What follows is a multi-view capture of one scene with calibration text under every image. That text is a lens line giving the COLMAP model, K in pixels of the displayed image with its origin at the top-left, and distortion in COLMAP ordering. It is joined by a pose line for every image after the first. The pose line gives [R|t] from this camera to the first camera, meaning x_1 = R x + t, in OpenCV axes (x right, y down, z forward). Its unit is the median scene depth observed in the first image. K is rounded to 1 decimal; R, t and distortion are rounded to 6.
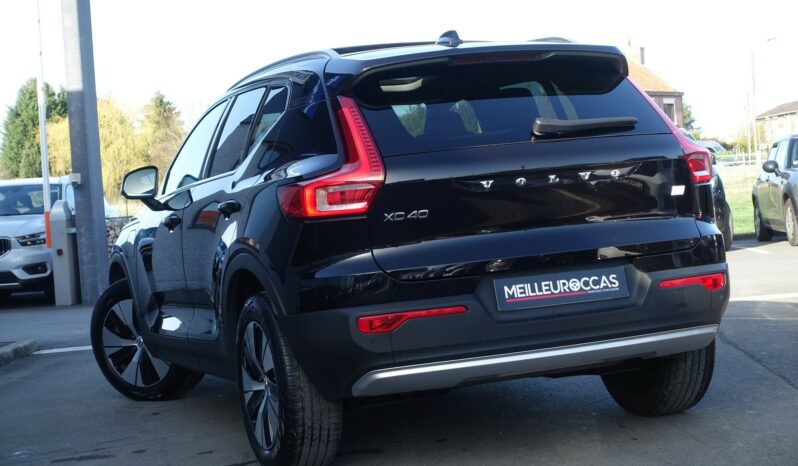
lens RADIAL K [[1710.8, 0, 399.0], [0, 1710.8, 233.0], [0, 0, 1]] dist [-0.011785, 0.077580]
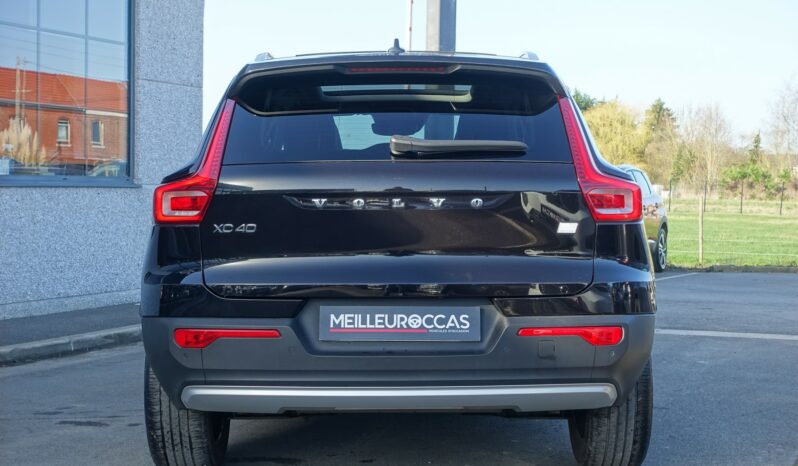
lens RADIAL K [[1367.5, 0, 399.0], [0, 1367.5, 233.0], [0, 0, 1]] dist [0.010784, 0.022433]
pose [[0.917251, 0.094501, -0.386938, 0.370257], [-0.087965, 0.995522, 0.034610, -0.040635], [0.388476, 0.002291, 0.921456, 0.325434]]
